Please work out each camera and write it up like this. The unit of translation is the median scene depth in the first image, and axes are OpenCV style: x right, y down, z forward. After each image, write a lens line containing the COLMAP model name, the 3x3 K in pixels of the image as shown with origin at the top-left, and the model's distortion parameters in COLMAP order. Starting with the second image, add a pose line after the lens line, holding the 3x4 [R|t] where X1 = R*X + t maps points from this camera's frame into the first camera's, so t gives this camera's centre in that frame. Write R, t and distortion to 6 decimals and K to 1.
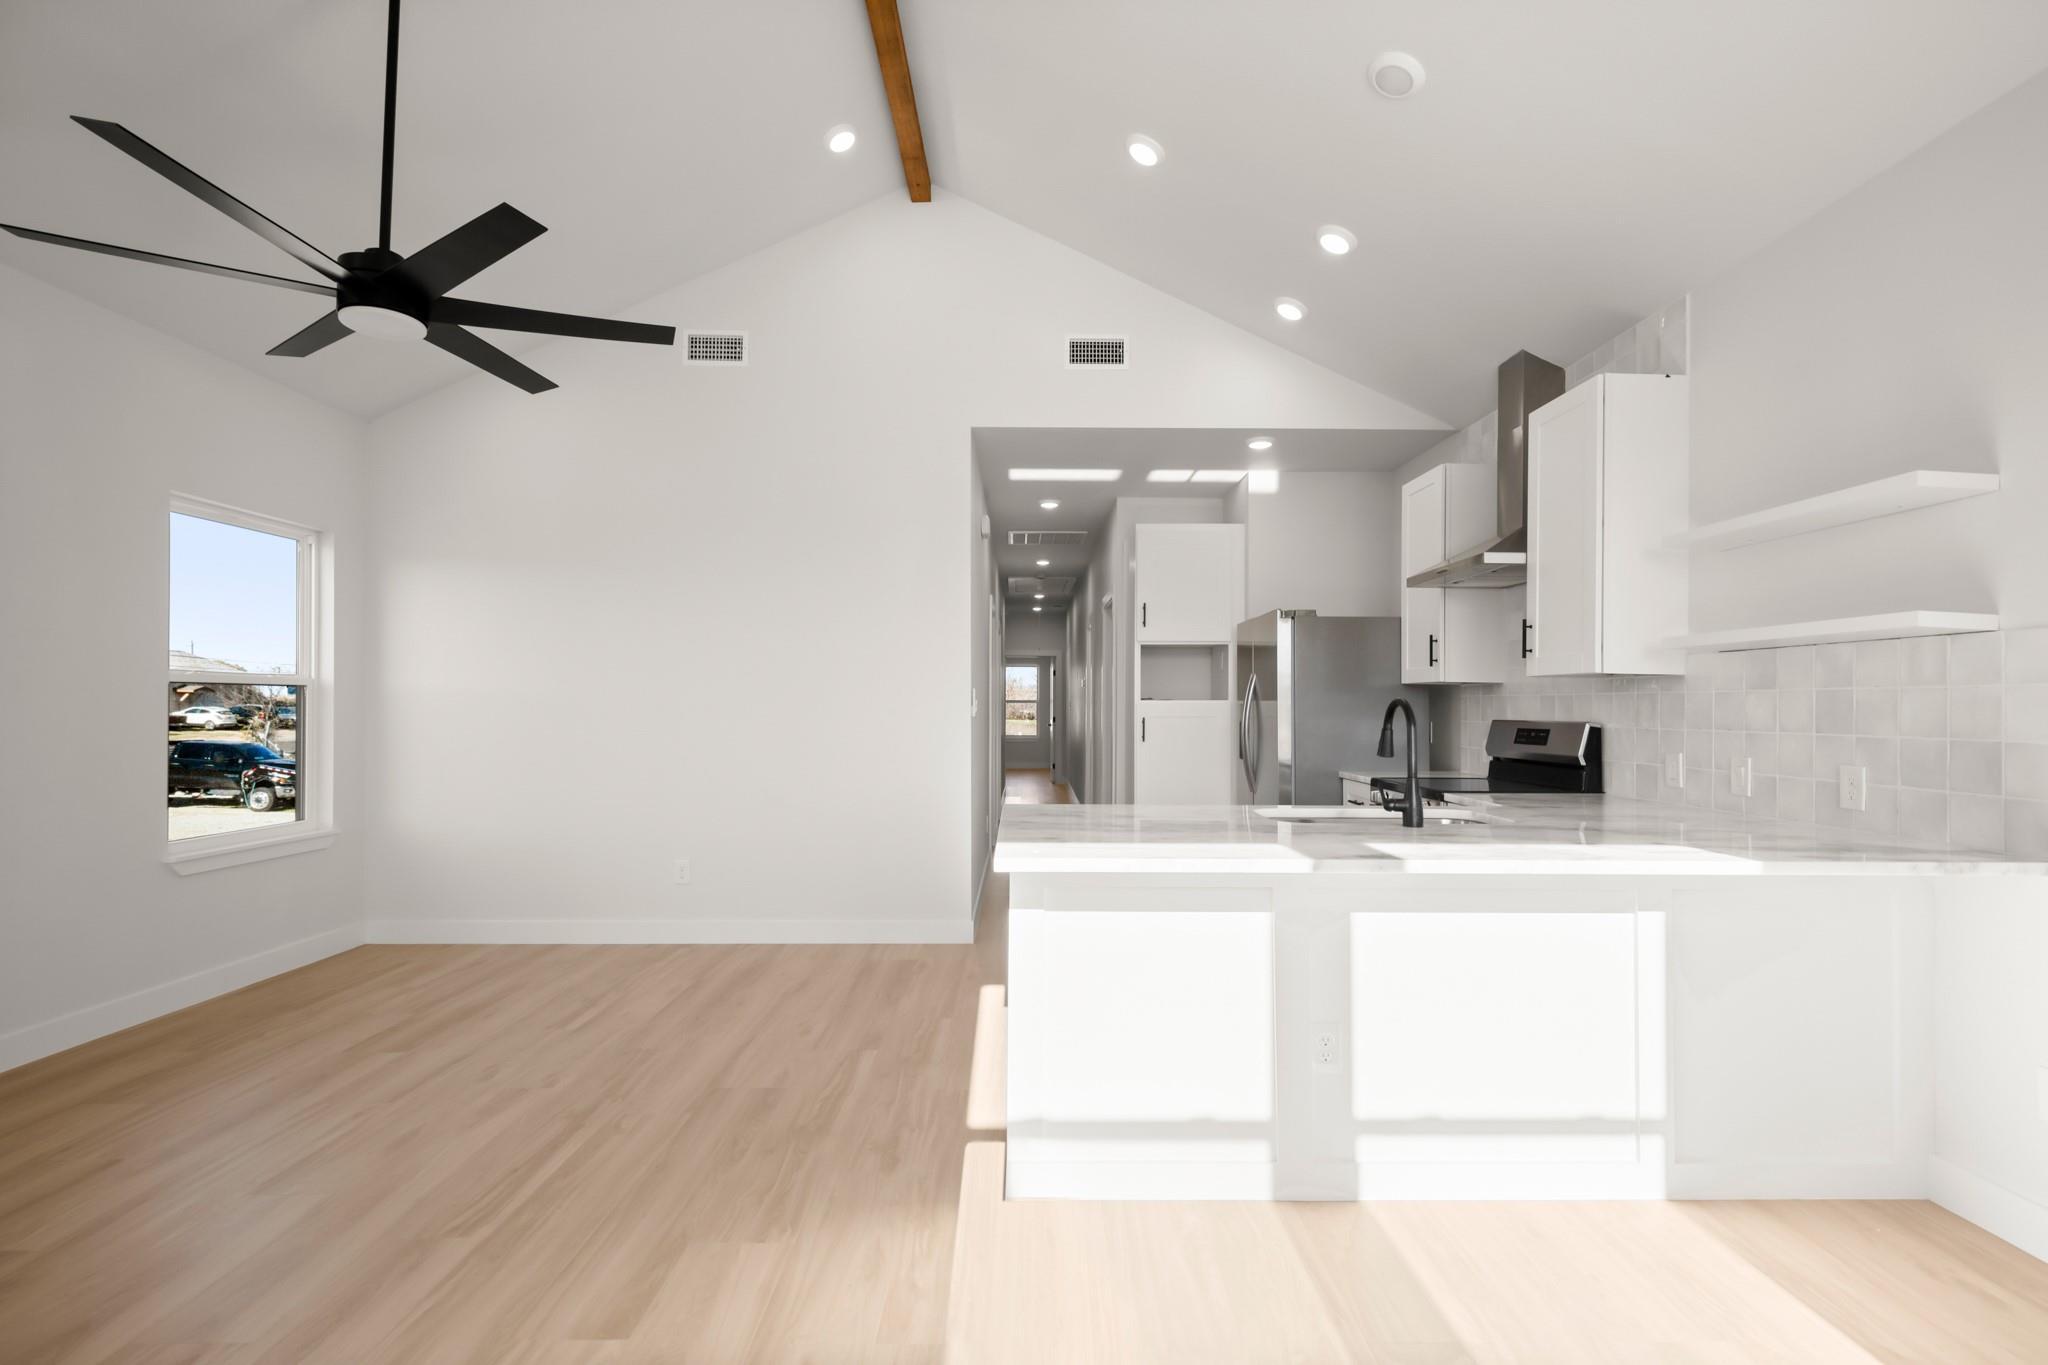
lens RADIAL K [[930.0, 0, 1044.2], [0, 930.0, 696.5], [0, 0, 1]] dist [-0.001027, -0.000687]
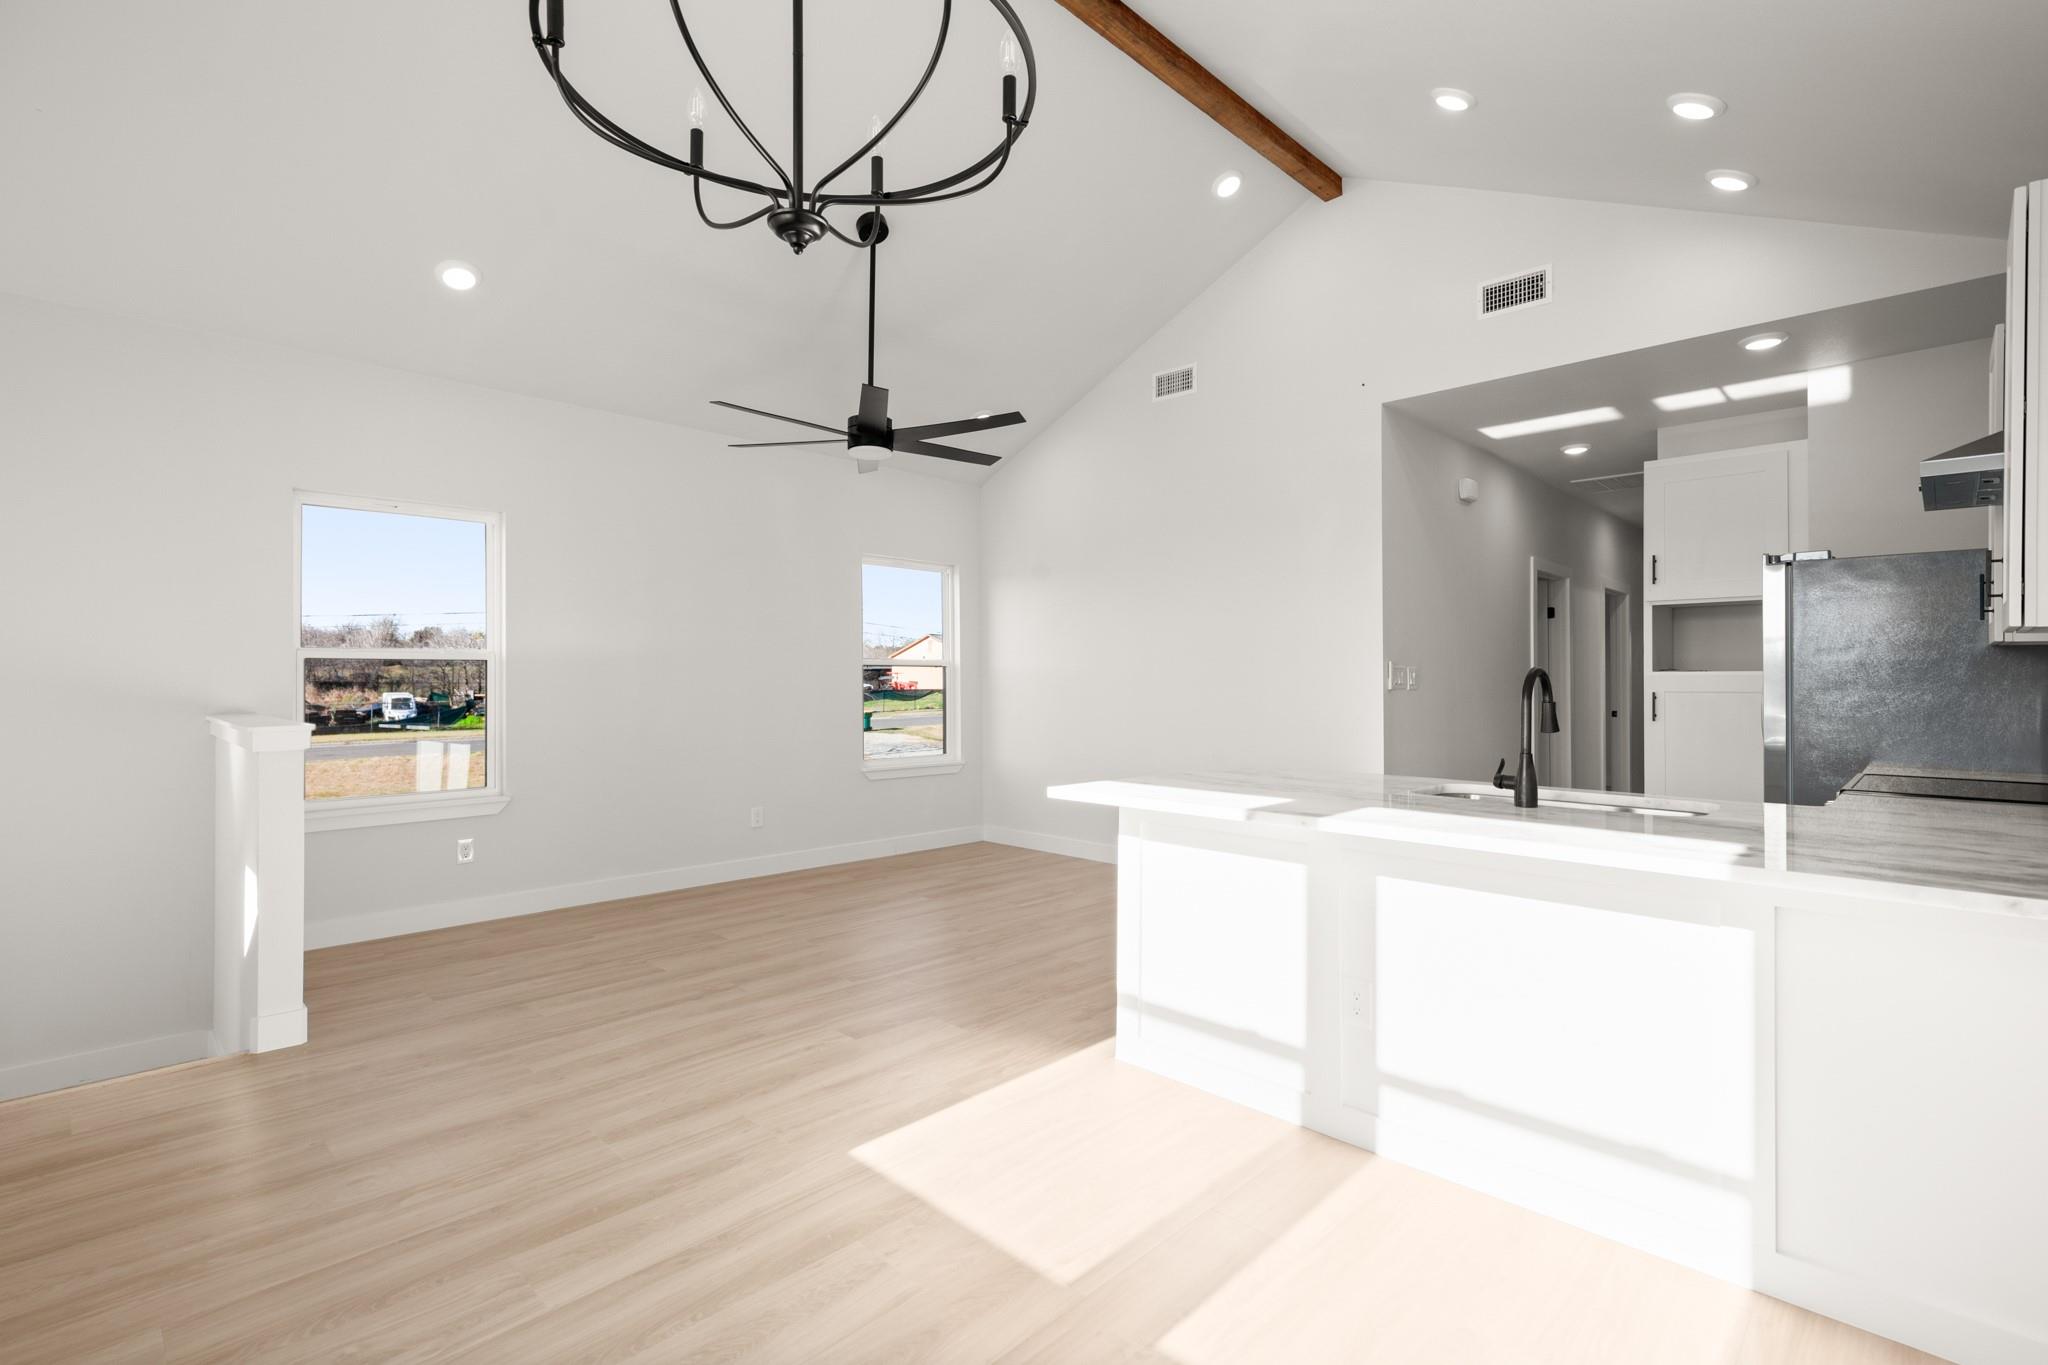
lens RADIAL K [[956.5, 0, 1034.0], [0, 956.5, 683.7], [0, 0, 1]] dist [-0.001166, -0.000410]
pose [[0.701636, 0.001012, -0.712535, 0.527036], [0.008928, 0.999908, 0.010212, 0.002705], [0.712479, -0.013527, 0.701563, -0.008060]]
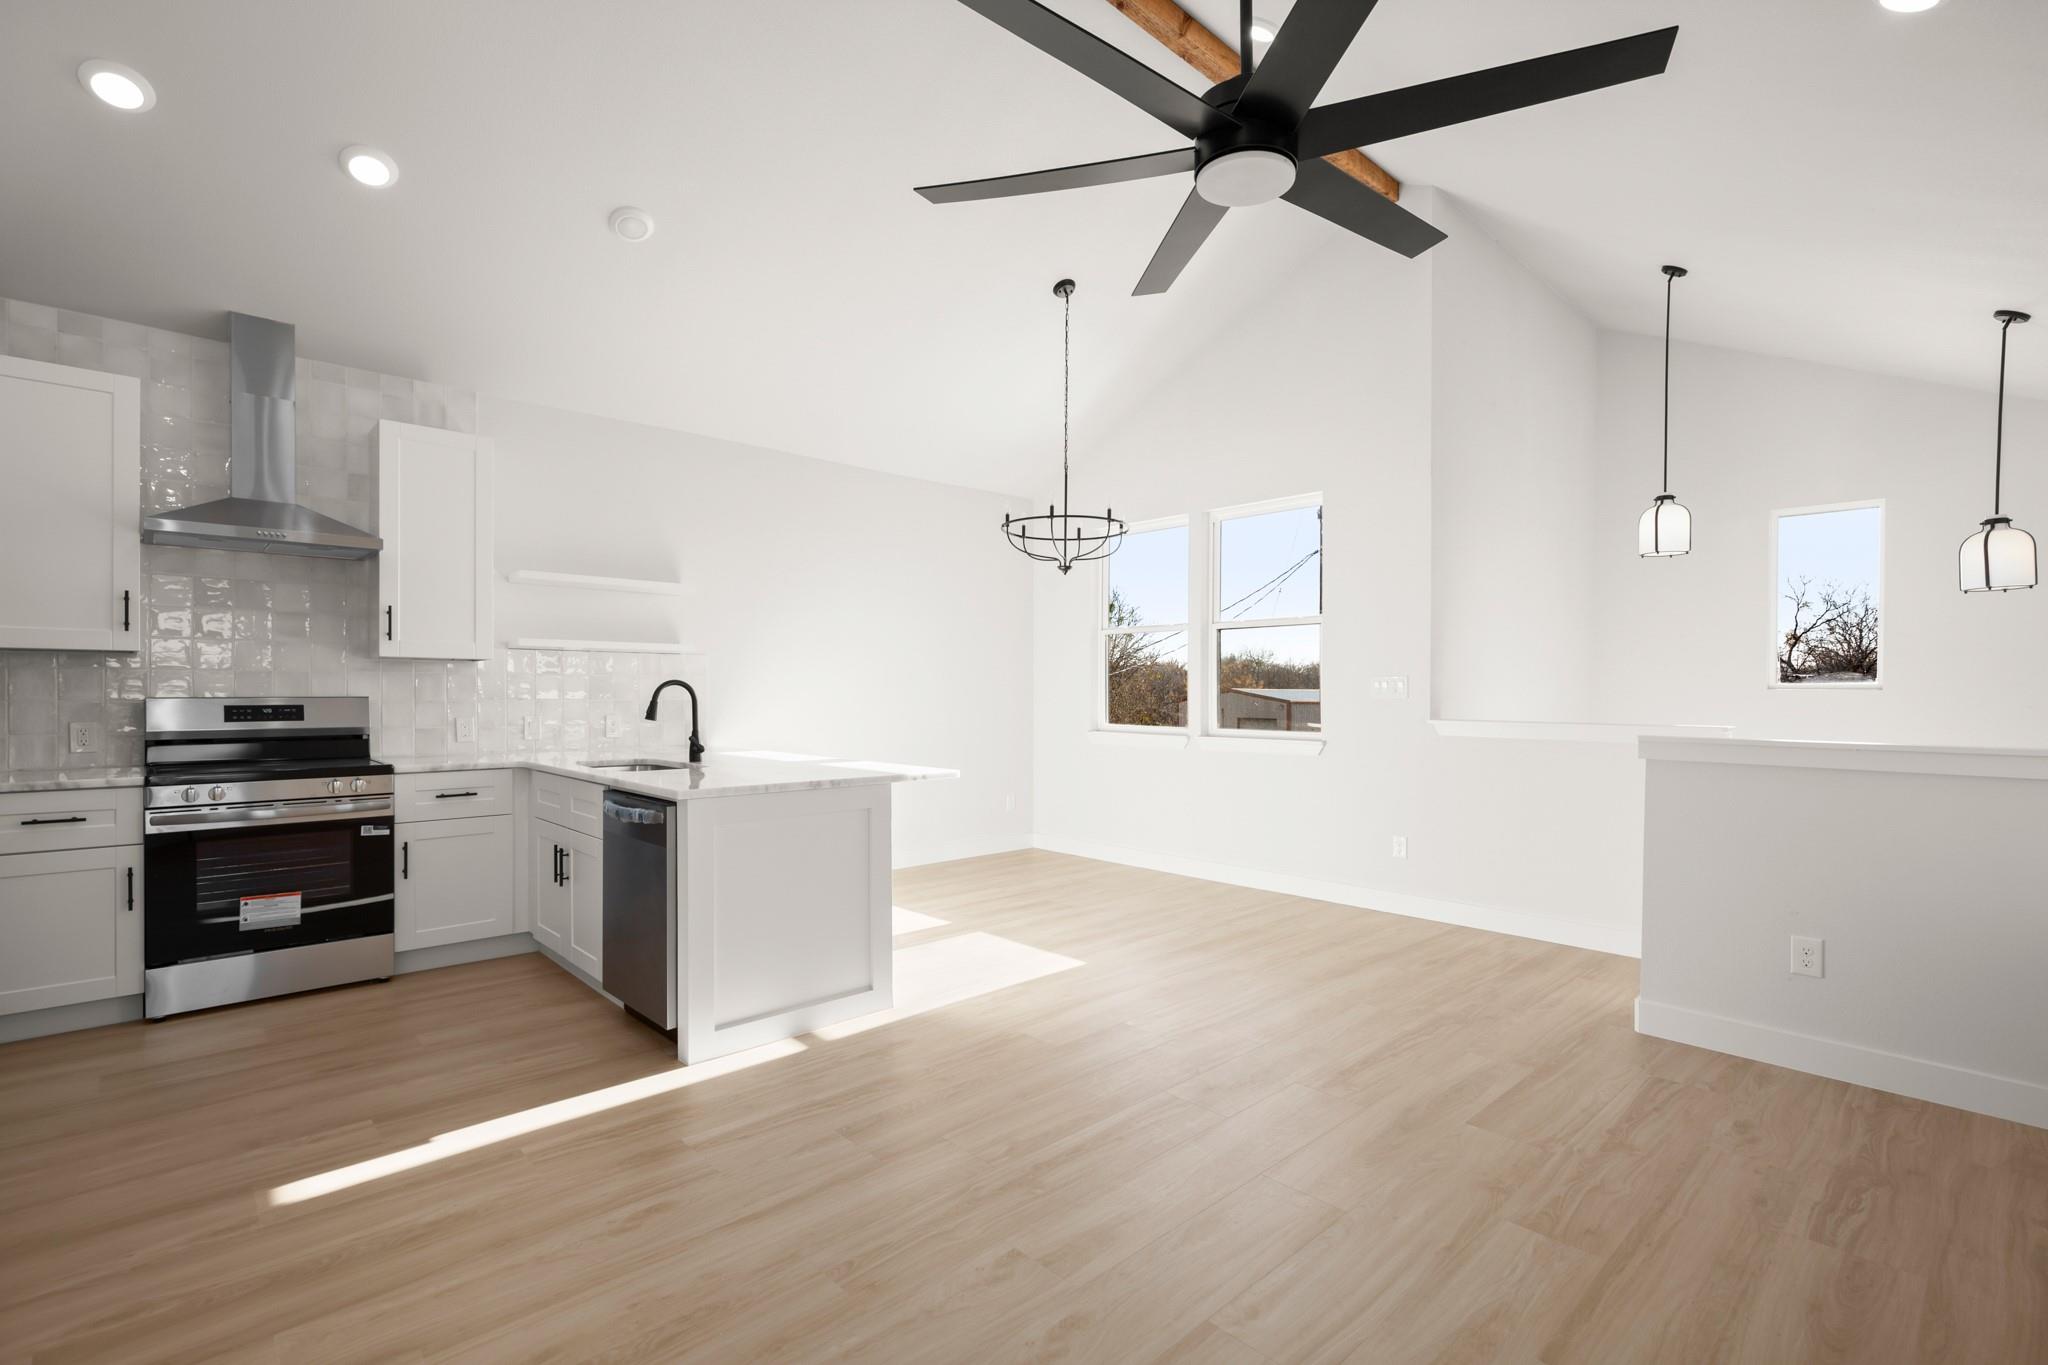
lens RADIAL K [[930.0, 0, 1044.2], [0, 930.0, 696.5], [0, 0, 1]] dist [-0.001027, -0.000687]
pose [[-0.673718, -0.011149, 0.738904, -0.846814], [-0.014134, 0.999898, 0.002200, 0.012962], [-0.738853, -0.008961, -0.673807, 1.175275]]
